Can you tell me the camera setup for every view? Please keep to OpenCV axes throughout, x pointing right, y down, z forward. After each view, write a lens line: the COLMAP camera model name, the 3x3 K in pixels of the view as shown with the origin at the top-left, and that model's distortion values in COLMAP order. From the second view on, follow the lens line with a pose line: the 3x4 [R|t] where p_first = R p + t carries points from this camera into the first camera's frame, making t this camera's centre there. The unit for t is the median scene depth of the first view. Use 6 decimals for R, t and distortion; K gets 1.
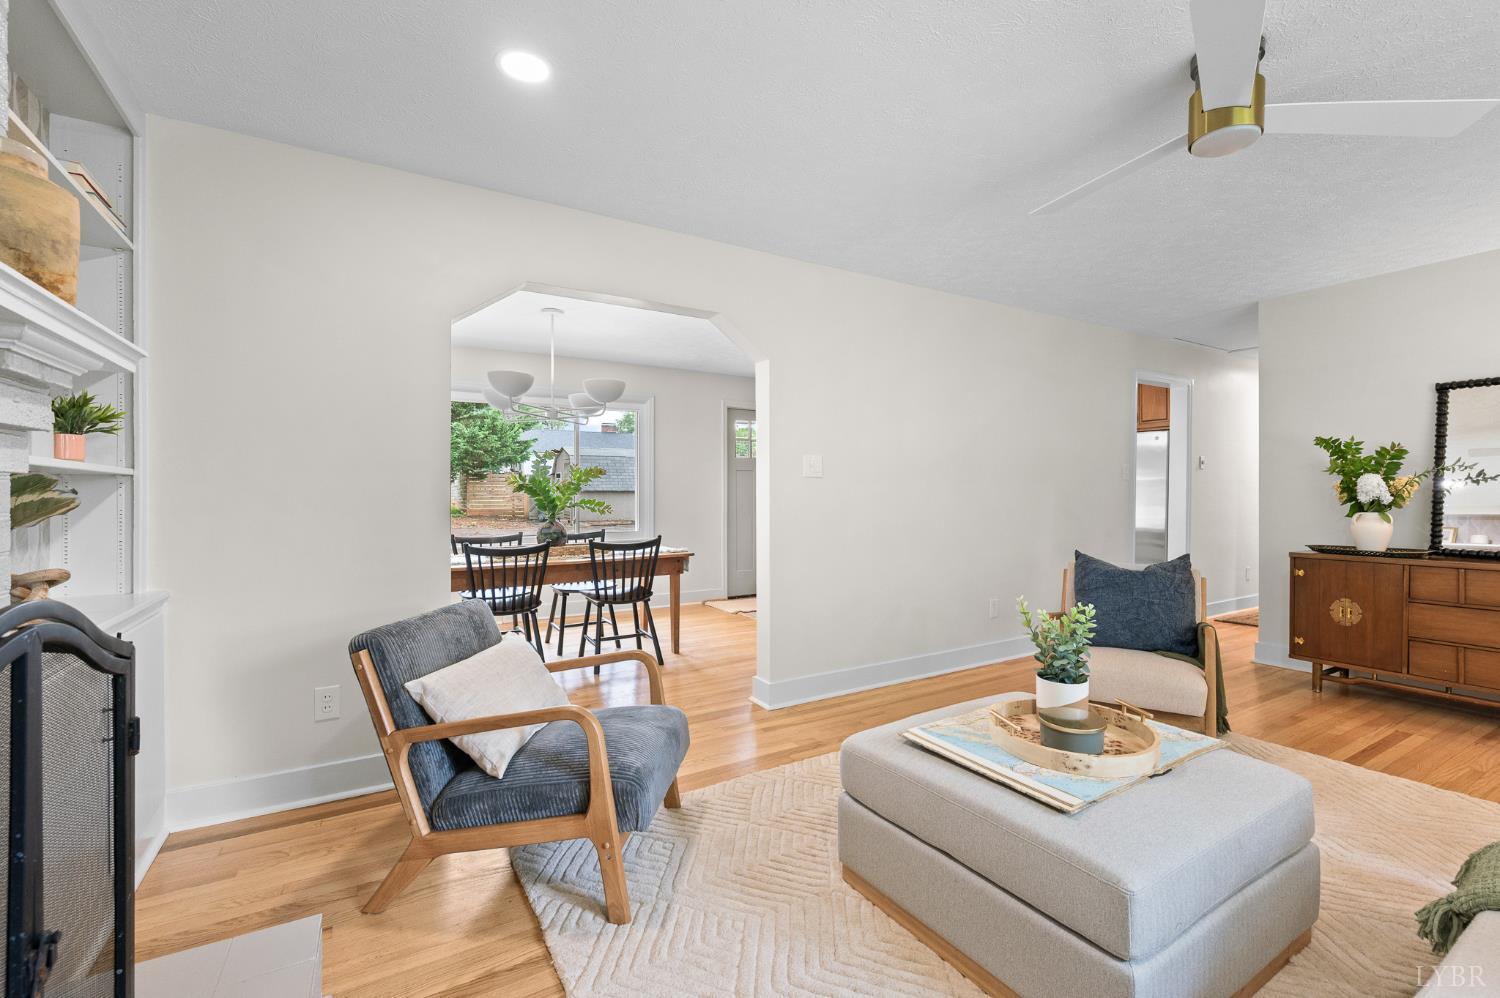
lens RADIAL K [[627.4, 0, 750.6], [0, 627.4, 497.1], [0, 0, 1]] dist [-0.001334, -0.000148]
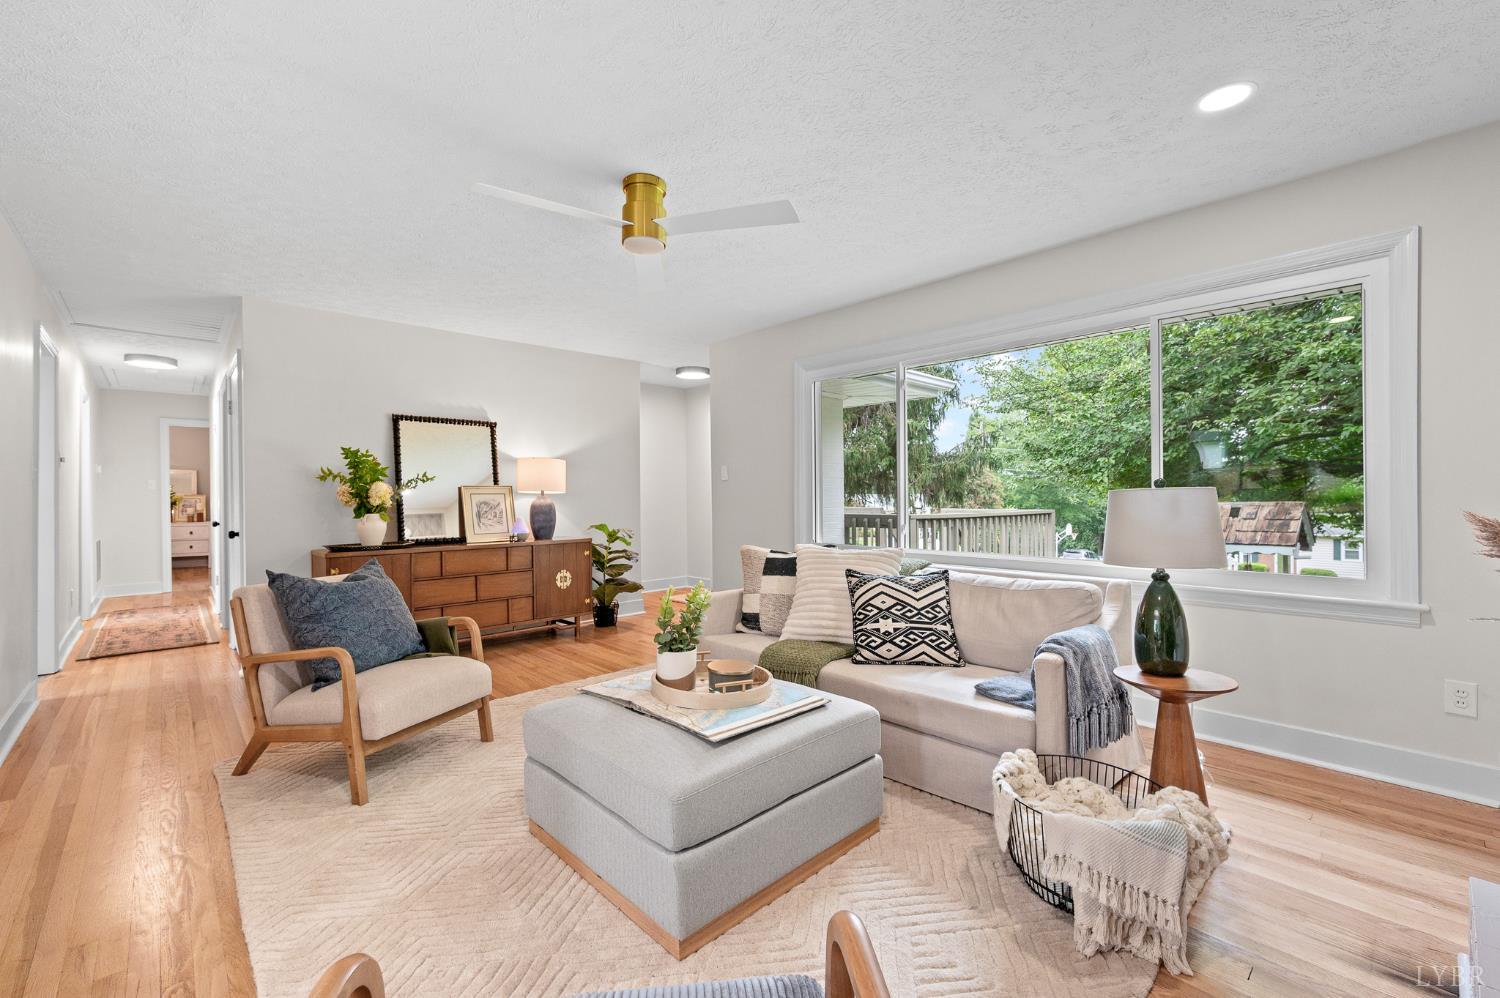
lens RADIAL K [[627.4, 0, 754.9], [0, 627.4, 499.0], [0, 0, 1]] dist [-0.001334, -0.000148]
pose [[-0.216922, 0.002715, 0.976185, -0.397148], [0.009222, 0.999957, -0.000732, 0.004057], [-0.976145, 0.008844, -0.216937, 0.633778]]
